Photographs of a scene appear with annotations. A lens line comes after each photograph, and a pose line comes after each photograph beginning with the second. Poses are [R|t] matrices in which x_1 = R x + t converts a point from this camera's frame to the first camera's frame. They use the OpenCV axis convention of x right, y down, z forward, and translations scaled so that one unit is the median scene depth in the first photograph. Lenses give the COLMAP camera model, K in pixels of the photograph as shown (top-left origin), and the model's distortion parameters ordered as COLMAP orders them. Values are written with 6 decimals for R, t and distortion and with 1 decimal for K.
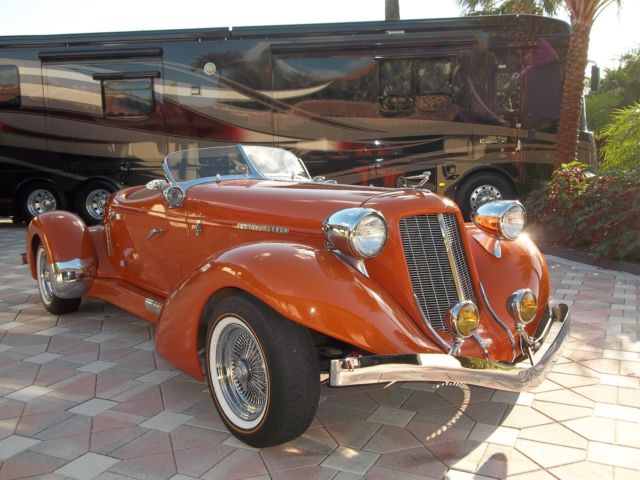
lens RADIAL K [[610.2, 0, 321.6], [0, 610.2, 240.8], [0, 0, 1]] dist [0.000885, 0.019806]
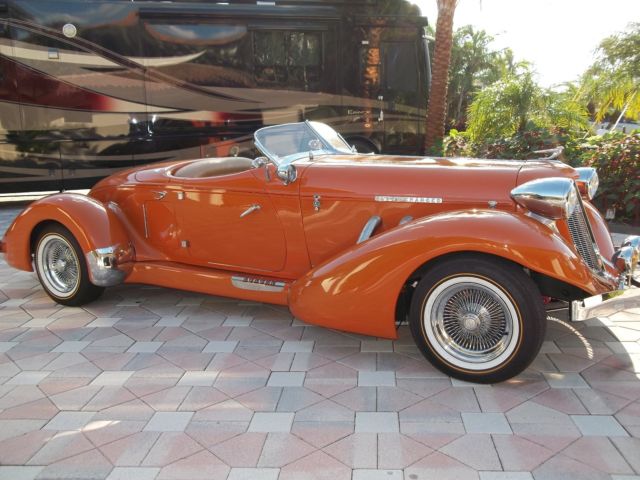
lens RADIAL K [[610.2, 0, 321.6], [0, 610.2, 240.8], [0, 0, 1]] dist [0.000885, 0.019806]
pose [[0.932032, -0.072385, 0.355074, -0.181936], [0.053475, 0.996593, 0.062797, -0.006953], [-0.358409, -0.039541, 0.932727, 0.004760]]
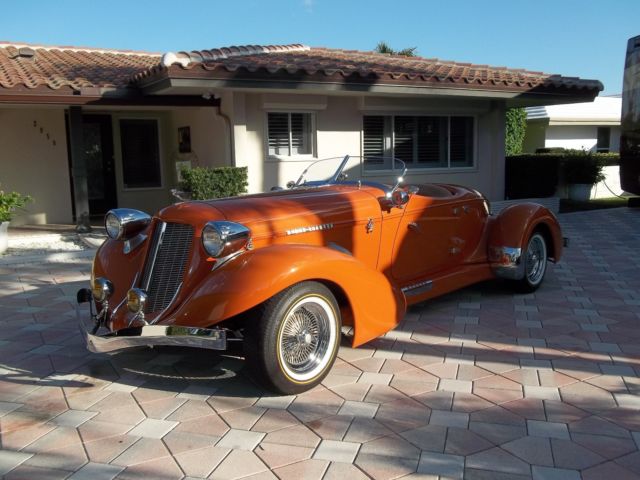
lens RADIAL K [[610.2, 0, 321.6], [0, 610.2, 240.8], [0, 0, 1]] dist [0.000885, 0.019806]
pose [[0.191776, 0.155126, -0.969102, 0.383101], [-0.112192, 0.984422, 0.135377, -0.054320], [0.975005, 0.082764, 0.206192, 0.263259]]
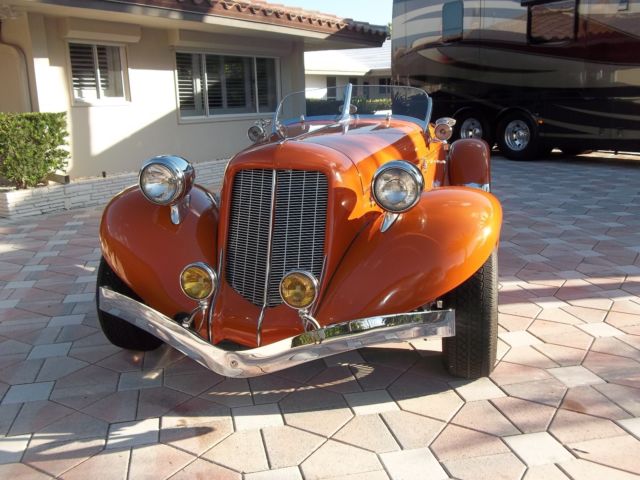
lens RADIAL K [[610.2, 0, 321.6], [0, 610.2, 240.8], [0, 0, 1]] dist [0.000885, 0.019806]
pose [[0.636222, 0.177644, -0.750776, 0.230731], [-0.087456, 0.983464, 0.158589, -0.022091], [0.766533, -0.035238, 0.641237, 0.117207]]
